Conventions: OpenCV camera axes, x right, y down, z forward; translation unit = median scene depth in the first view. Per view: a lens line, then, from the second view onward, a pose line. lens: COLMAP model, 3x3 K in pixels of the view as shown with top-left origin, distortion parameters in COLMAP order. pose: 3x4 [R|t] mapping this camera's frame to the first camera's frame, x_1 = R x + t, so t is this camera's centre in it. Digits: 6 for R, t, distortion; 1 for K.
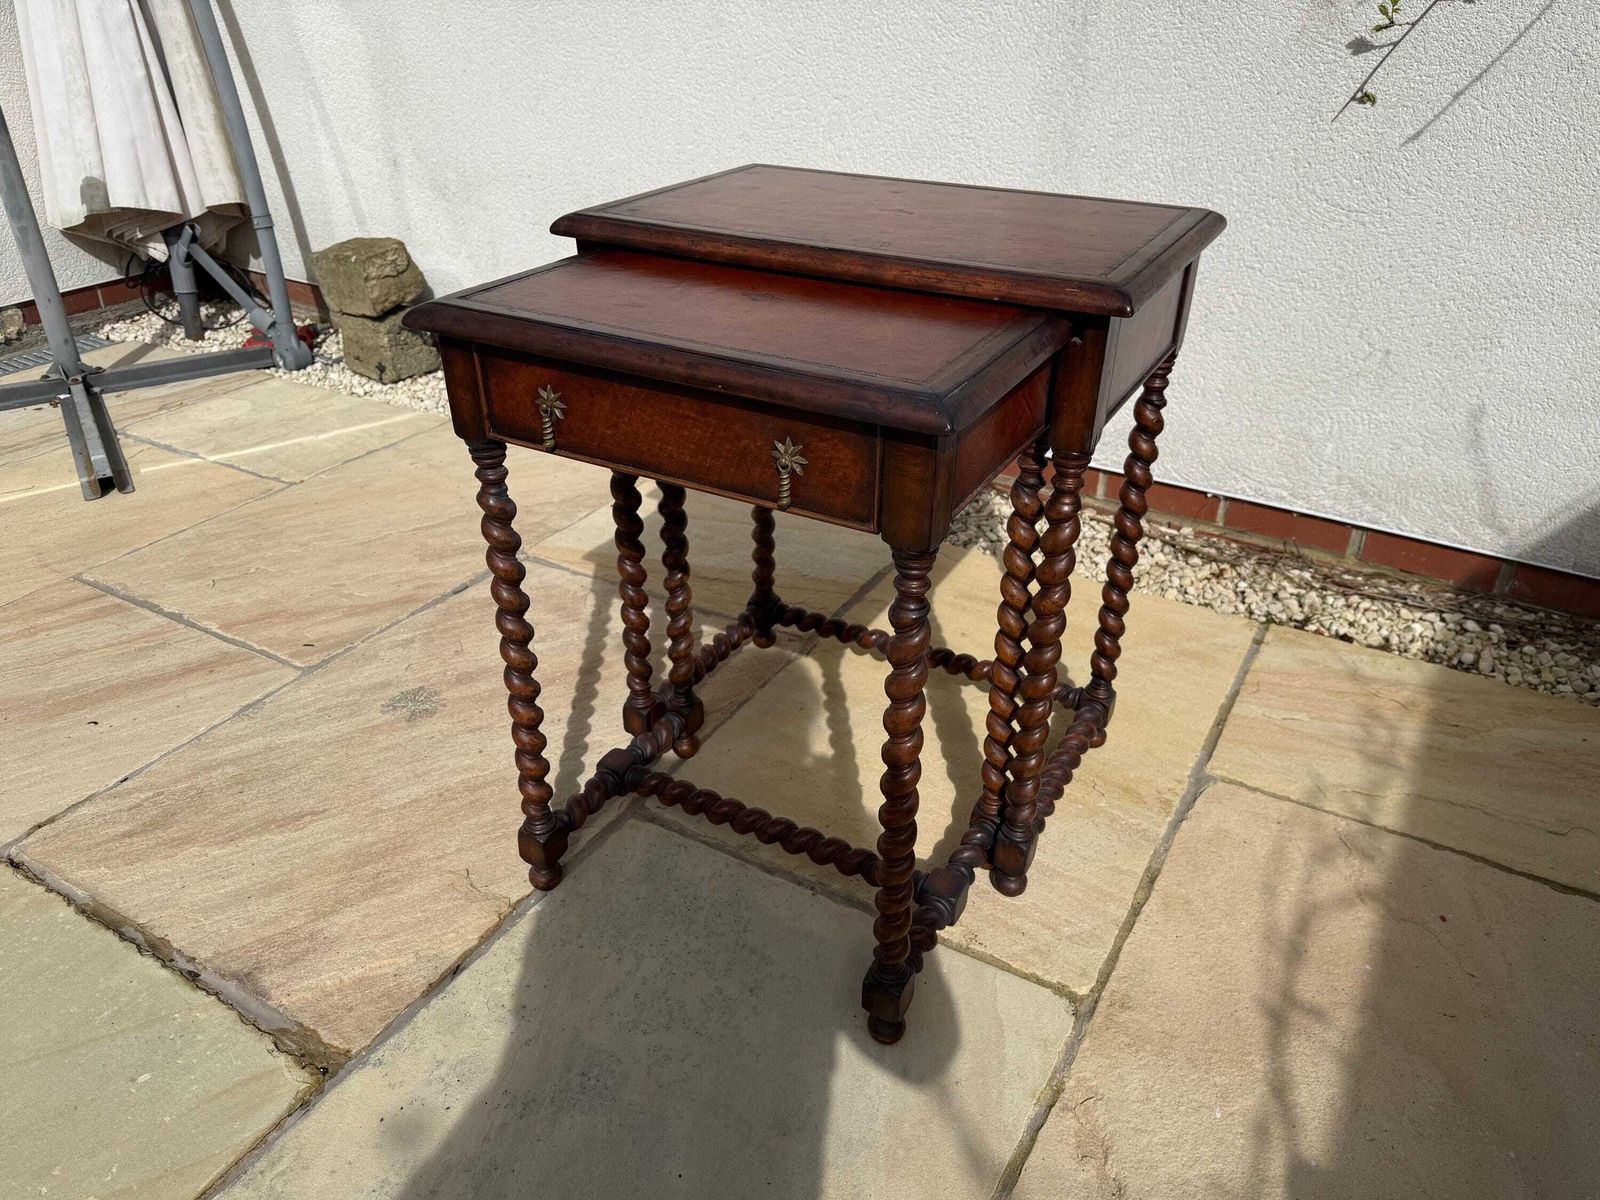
lens RADIAL K [[1141.8, 0, 799.7], [0, 1141.8, 618.7], [0, 0, 1]] dist [0.014922, -0.031299]
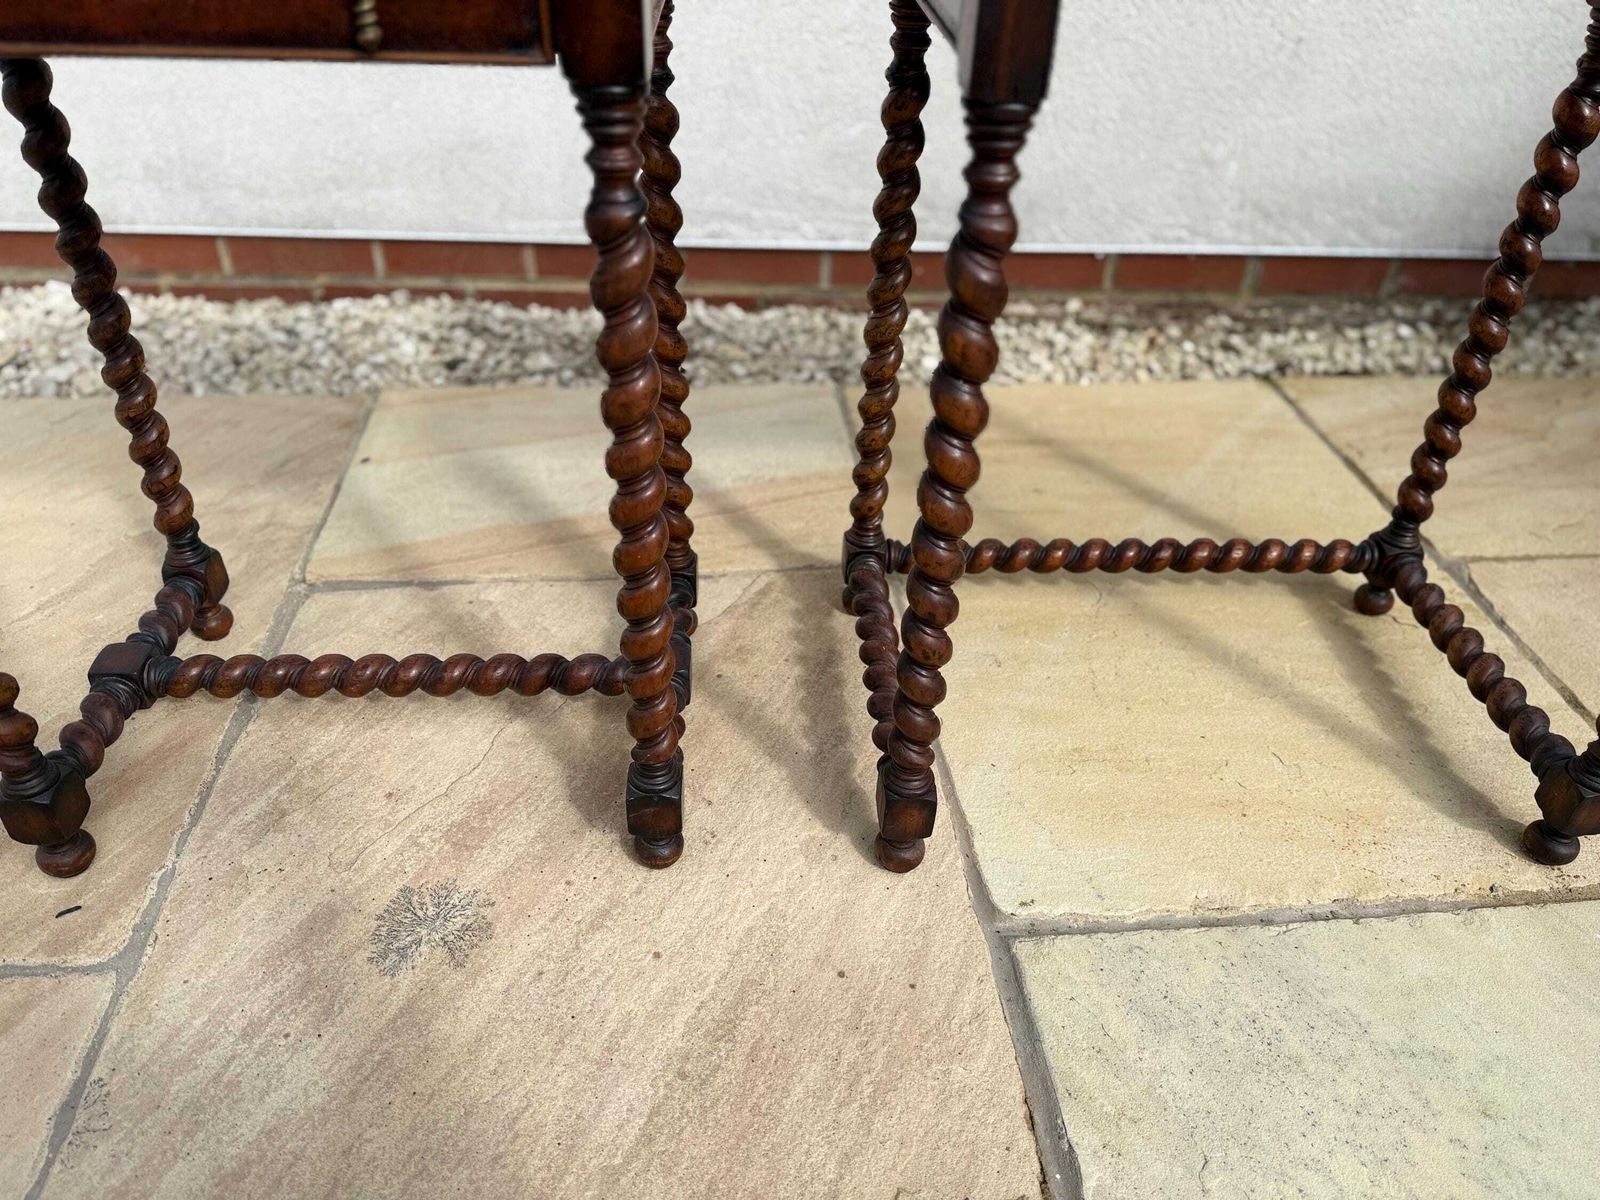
lens RADIAL K [[1141.8, 0, 792.4], [0, 1141.8, 614.0], [0, 0, 1]] dist [0.014922, -0.031299]
pose [[0.813734, -0.334493, 0.475343, -0.400579], [0.273125, 0.941950, 0.195278, -0.108629], [-0.513068, -0.029077, 0.857855, 0.495395]]
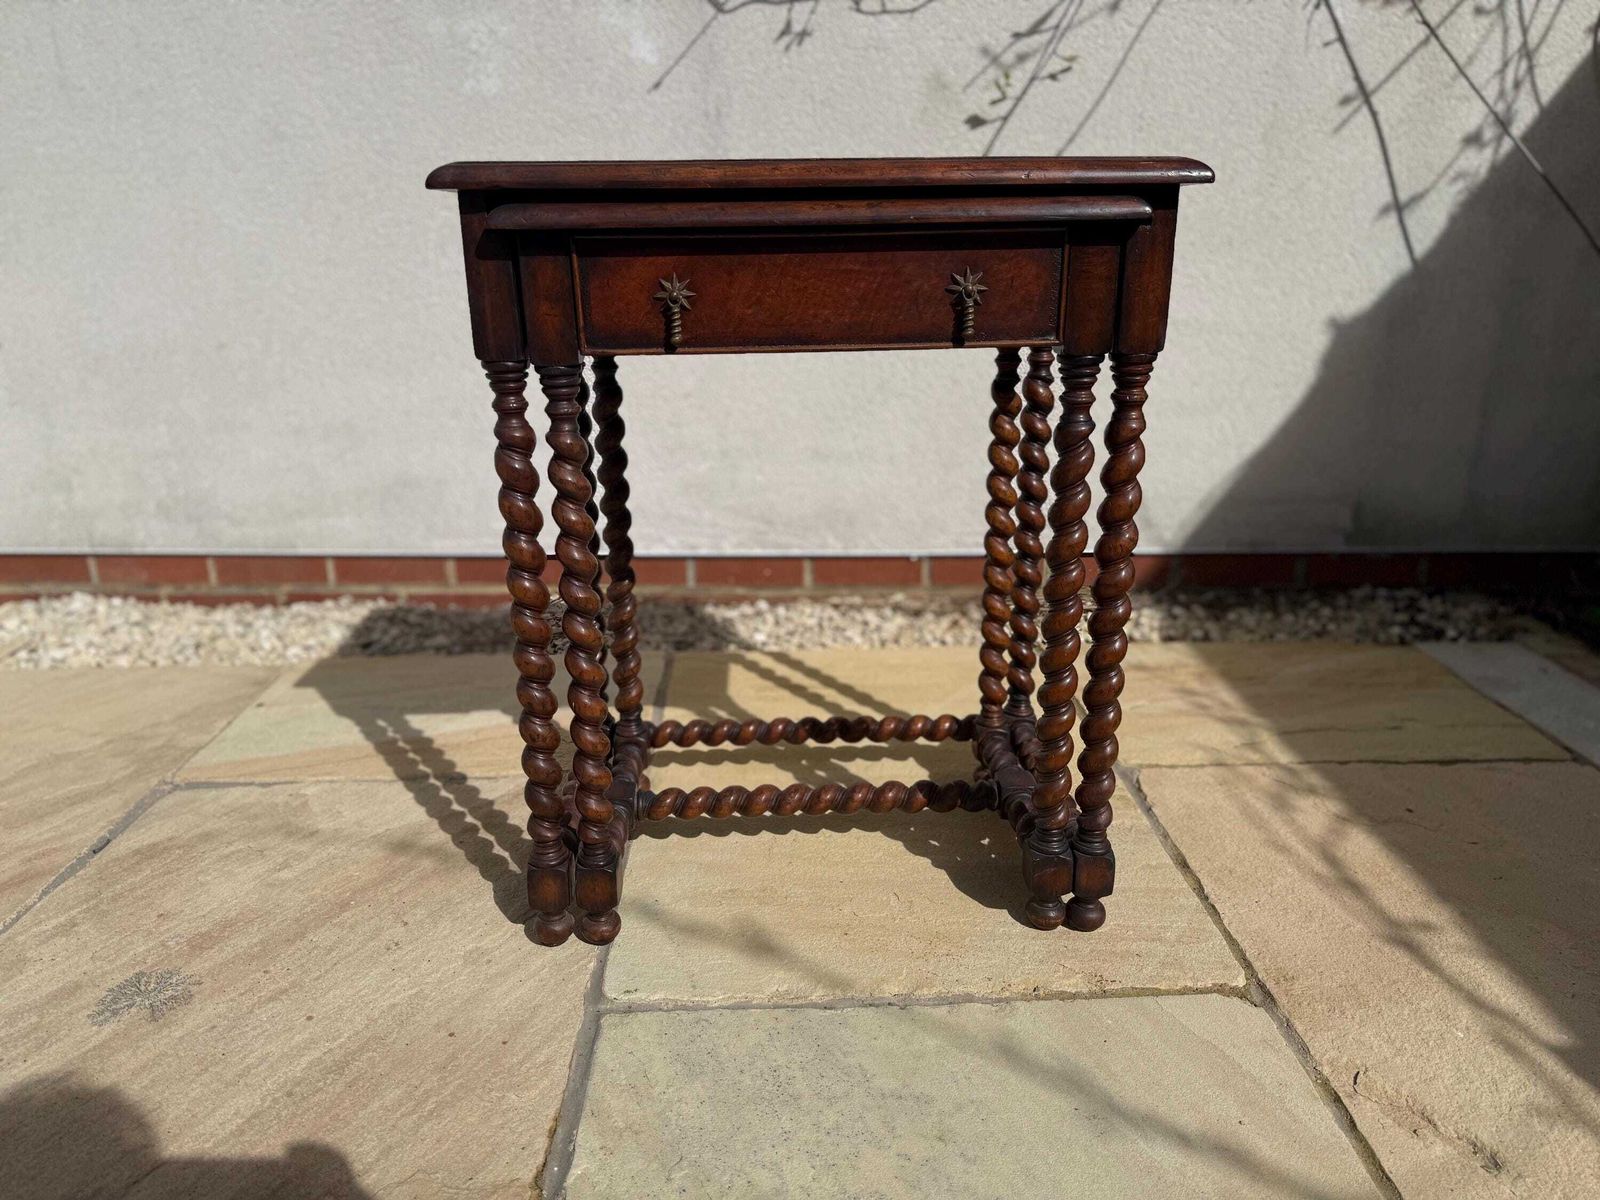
lens RADIAL K [[1141.8, 0, 801.2], [0, 1141.8, 606.1], [0, 0, 1]] dist [0.014922, -0.031299]
pose [[0.848787, -0.178226, 0.497792, -0.305794], [0.282595, 0.948639, -0.142210, 0.062057], [-0.446879, 0.261379, 0.855558, 0.245116]]
